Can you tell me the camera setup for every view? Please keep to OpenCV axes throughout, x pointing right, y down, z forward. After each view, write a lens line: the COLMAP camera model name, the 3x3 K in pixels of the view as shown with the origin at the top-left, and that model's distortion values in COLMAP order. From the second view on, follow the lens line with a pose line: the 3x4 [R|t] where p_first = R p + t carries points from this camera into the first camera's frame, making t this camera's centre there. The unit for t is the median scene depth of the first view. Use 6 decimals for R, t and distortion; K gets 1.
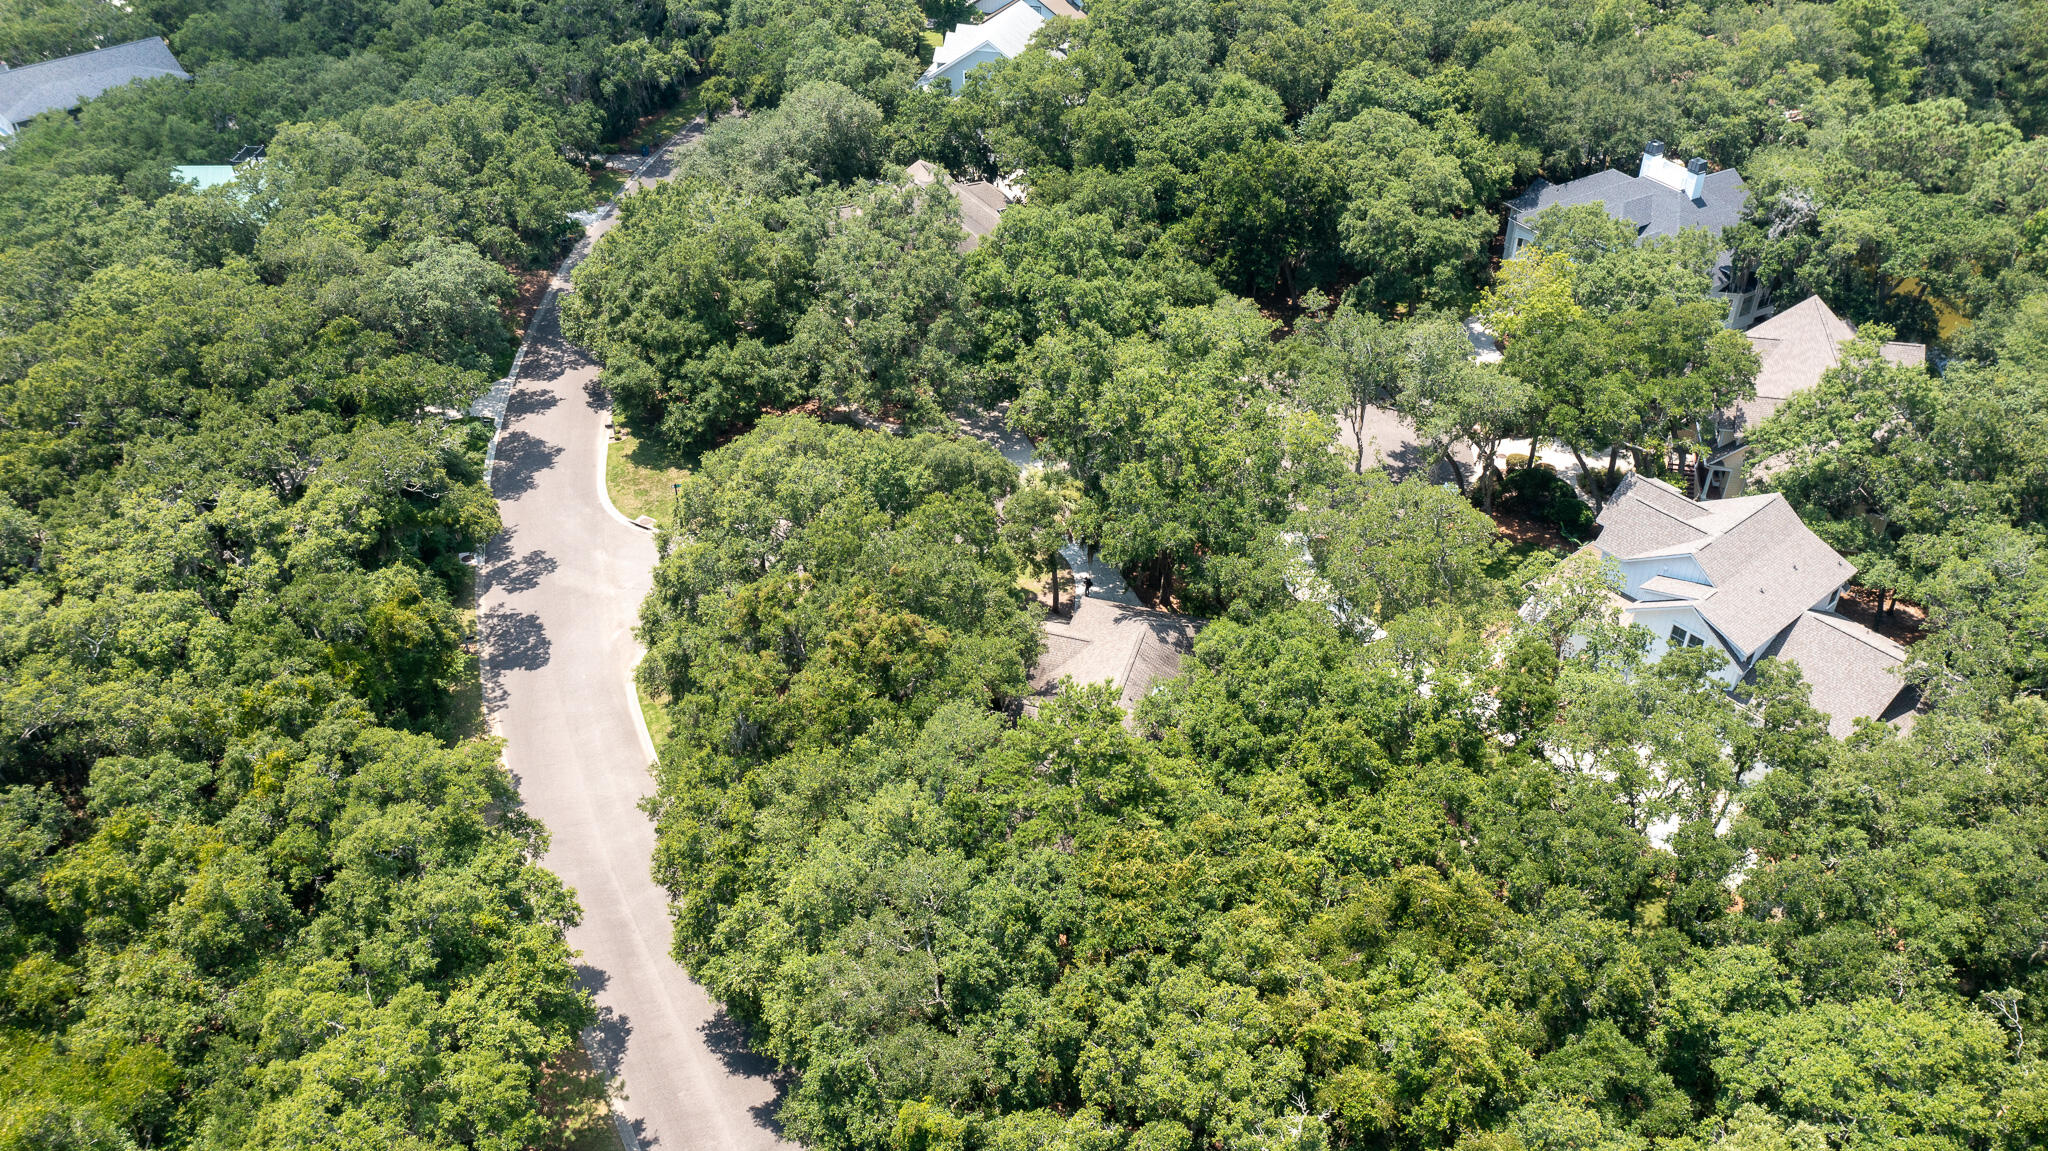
lens RADIAL K [[1616.4, 0, 1014.1], [0, 1616.4, 570.9], [0, 0, 1]] dist [0.004432, 0.015460]
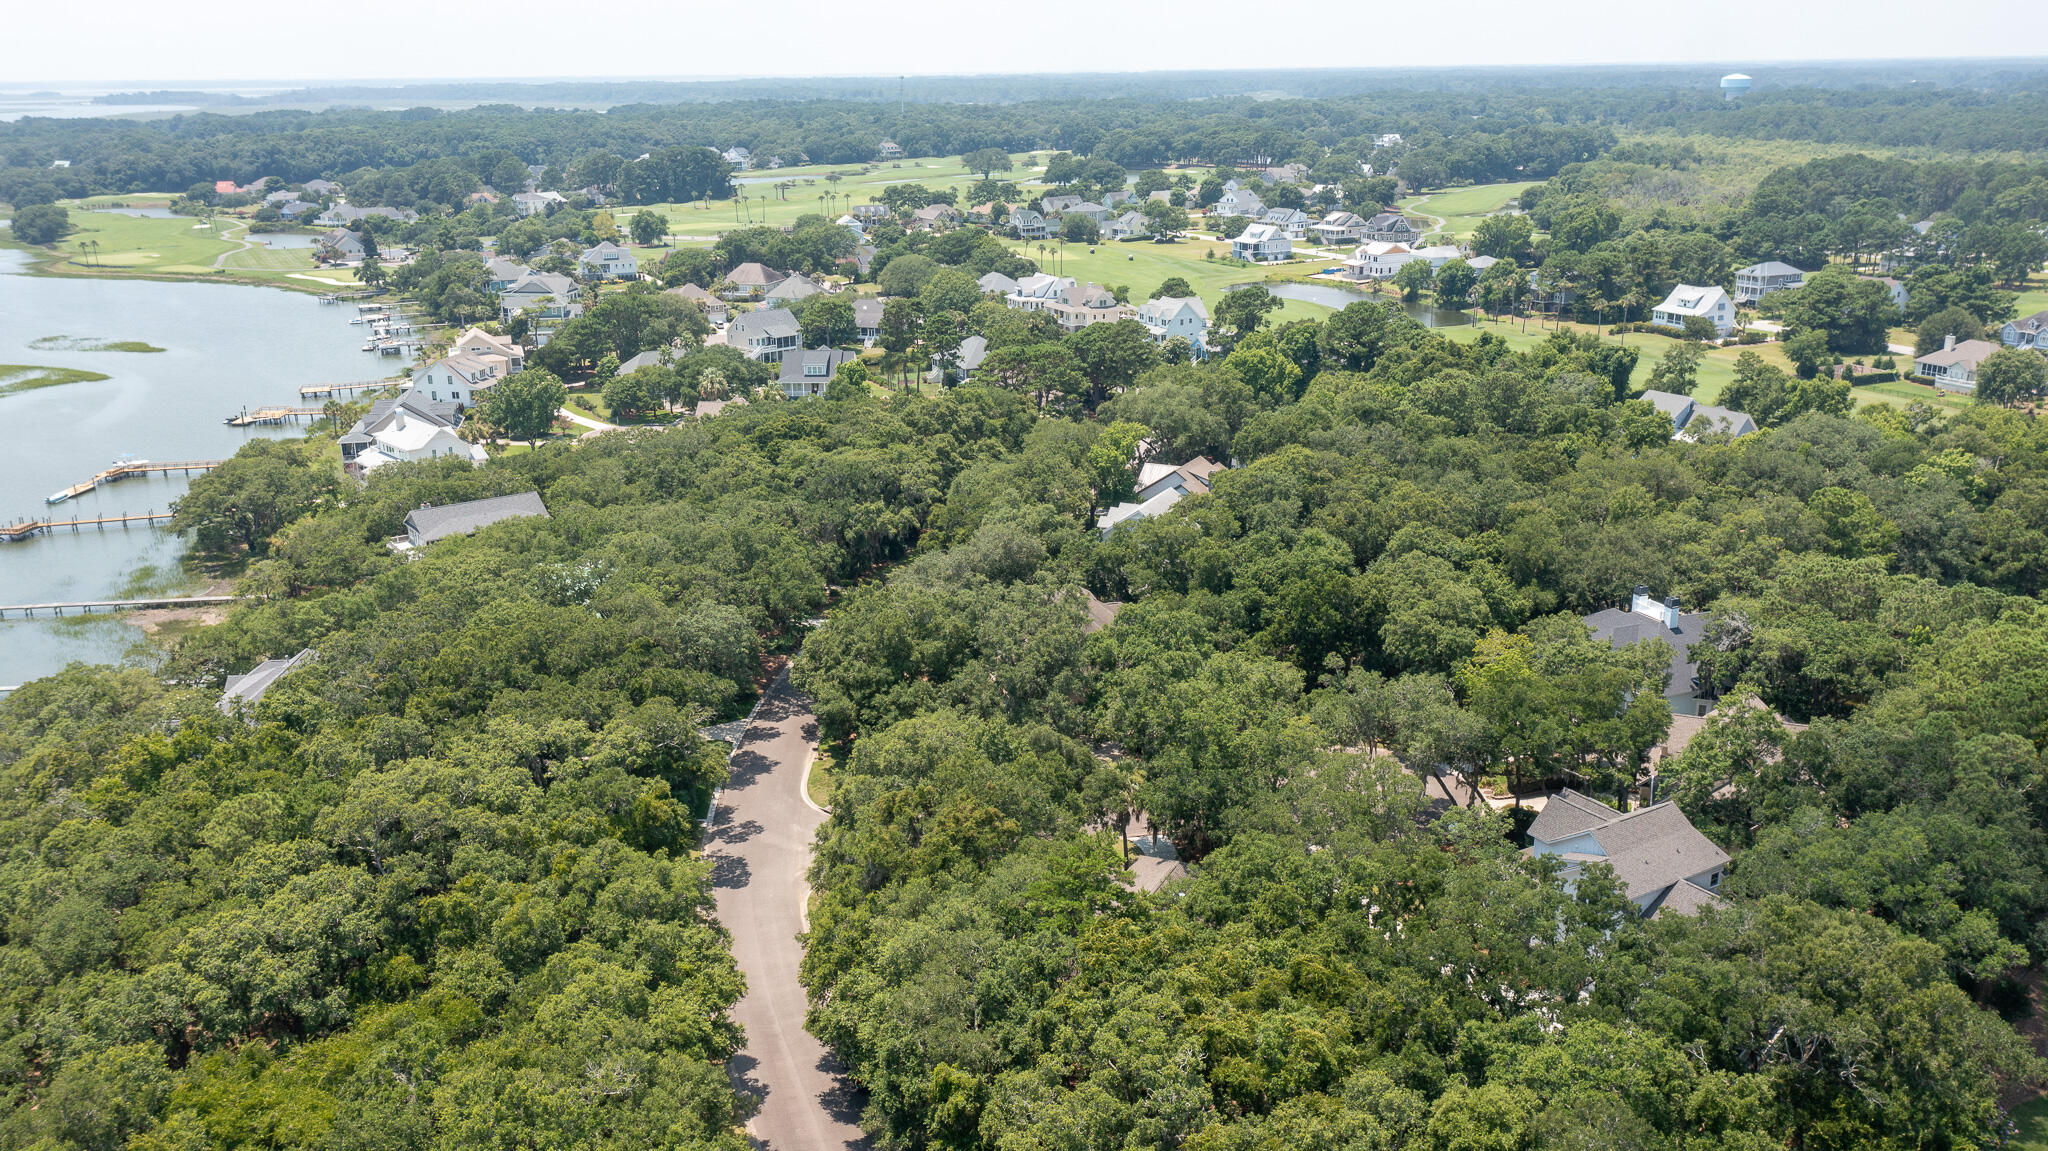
lens RADIAL K [[1616.4, 0, 1020.5], [0, 1616.4, 574.1], [0, 0, 1]] dist [0.004432, 0.015460]
pose [[0.988677, 0.039143, -0.144866, 0.111628], [-0.084481, 0.943048, -0.321751, 0.203899], [0.124021, 0.330347, 0.935676, -0.292655]]
